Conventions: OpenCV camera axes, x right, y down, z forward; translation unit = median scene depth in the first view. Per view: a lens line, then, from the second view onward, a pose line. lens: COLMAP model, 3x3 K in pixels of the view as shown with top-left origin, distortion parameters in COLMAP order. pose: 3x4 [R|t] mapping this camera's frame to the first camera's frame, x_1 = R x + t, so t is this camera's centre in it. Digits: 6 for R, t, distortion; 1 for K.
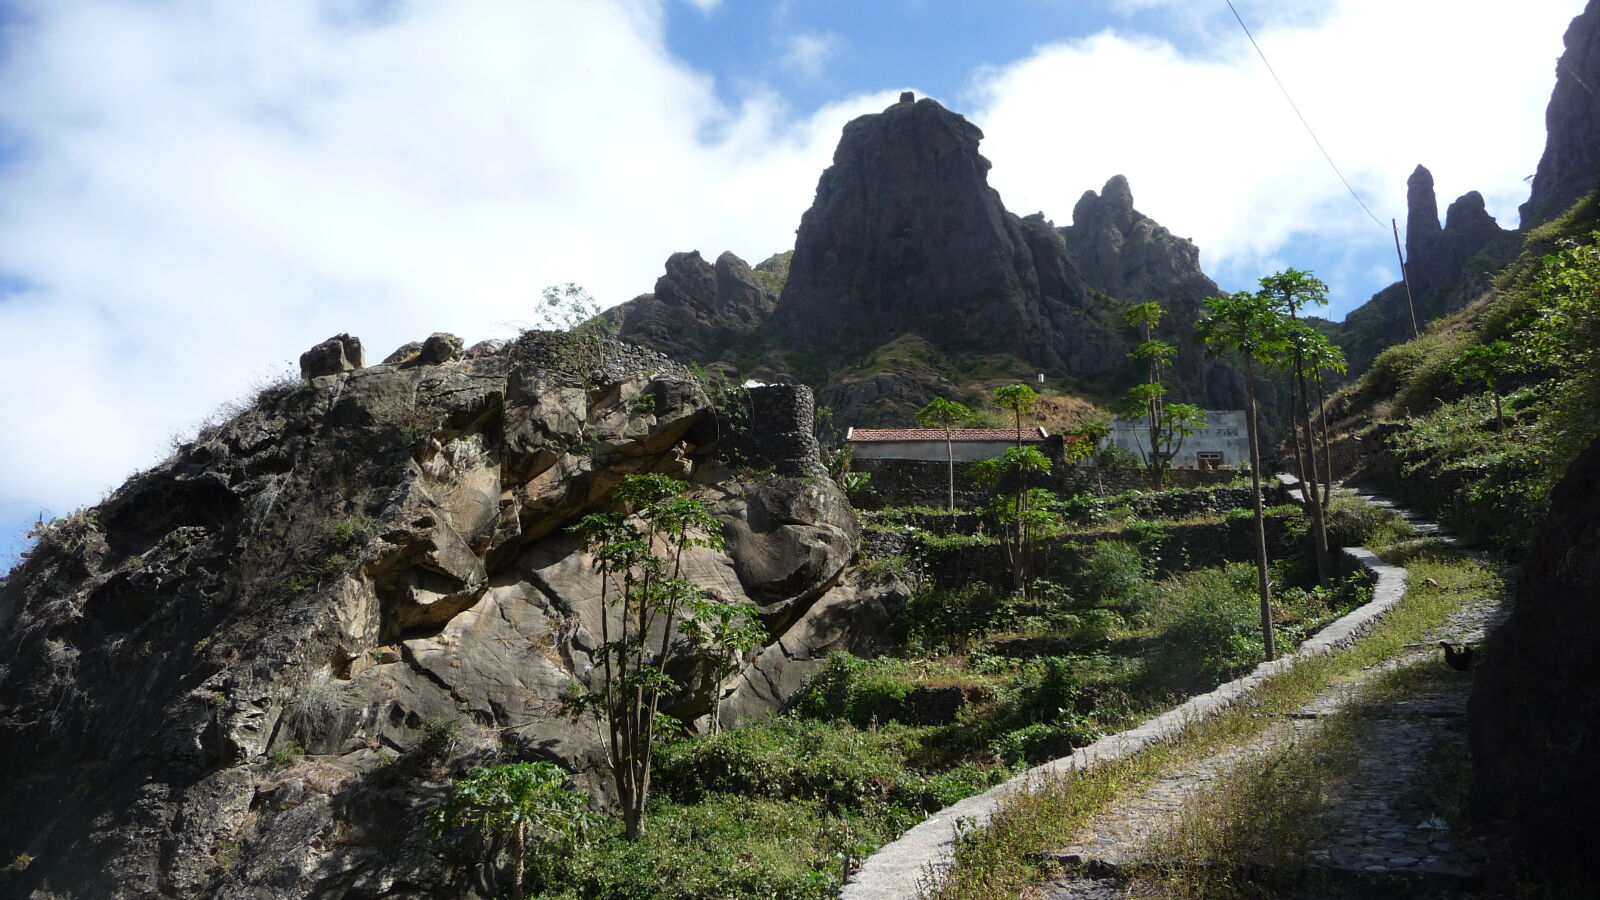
lens RADIAL K [[1279.9, 0, 797.1], [0, 1279.9, 450.2], [0, 0, 1]] dist [0.012957, 0.006633]
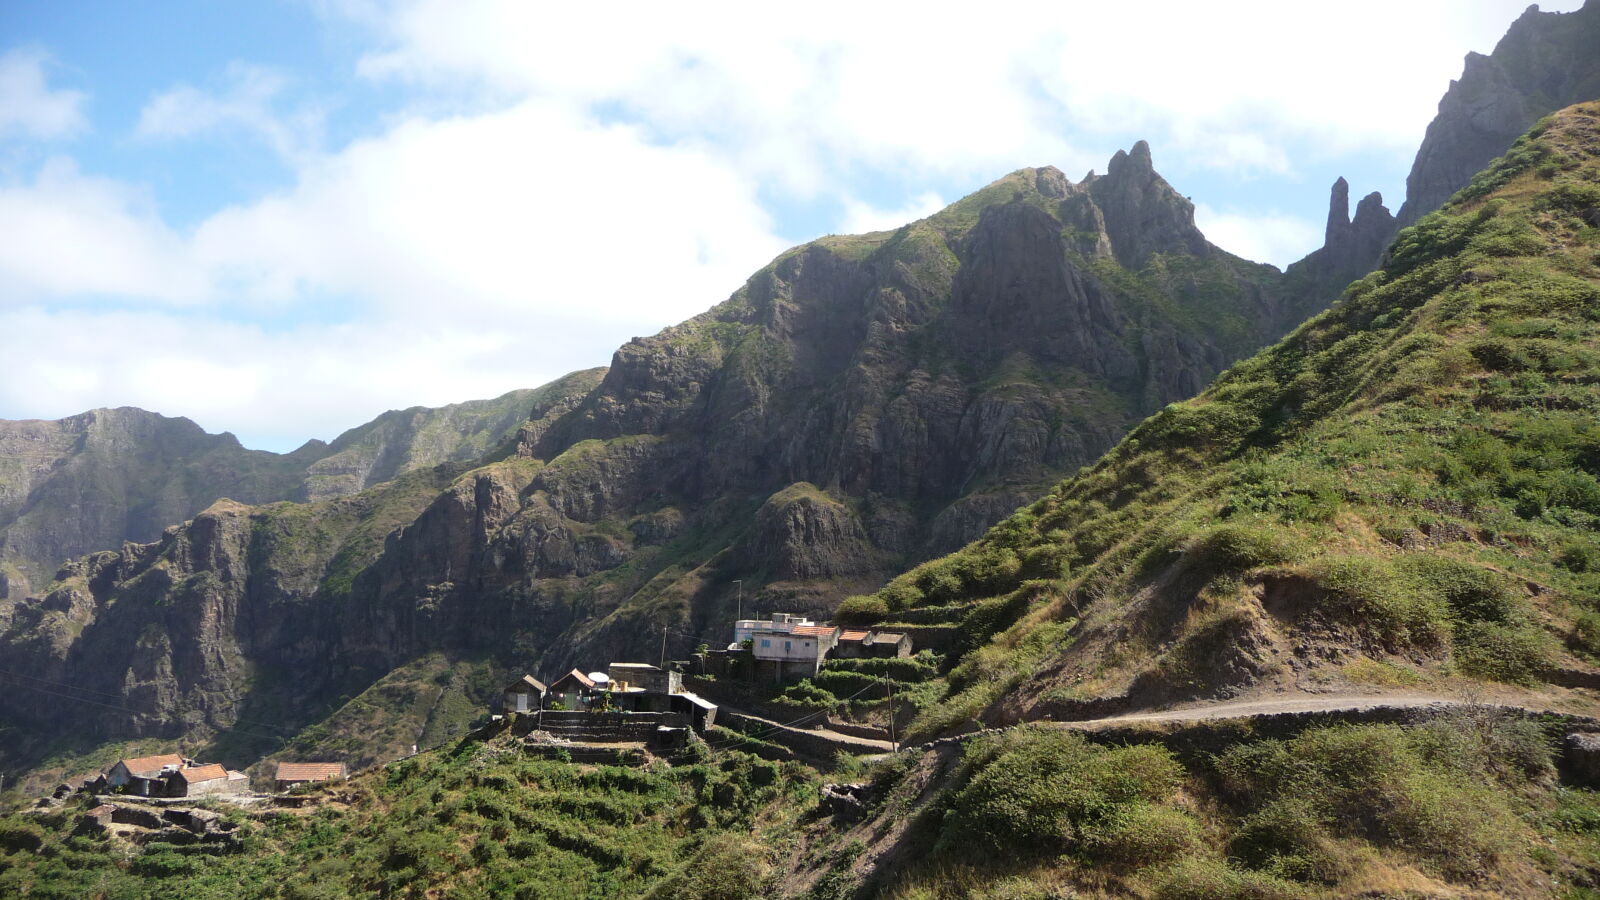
lens RADIAL K [[1279.9, 0, 801.8], [0, 1279.9, 451.7], [0, 0, 1]] dist [0.012957, 0.006633]
pose [[0.999966, 0.008165, -0.000907, -0.209399], [-0.007796, 0.977969, 0.208604, -0.309755], [0.002591, -0.208590, 0.978000, -0.784941]]
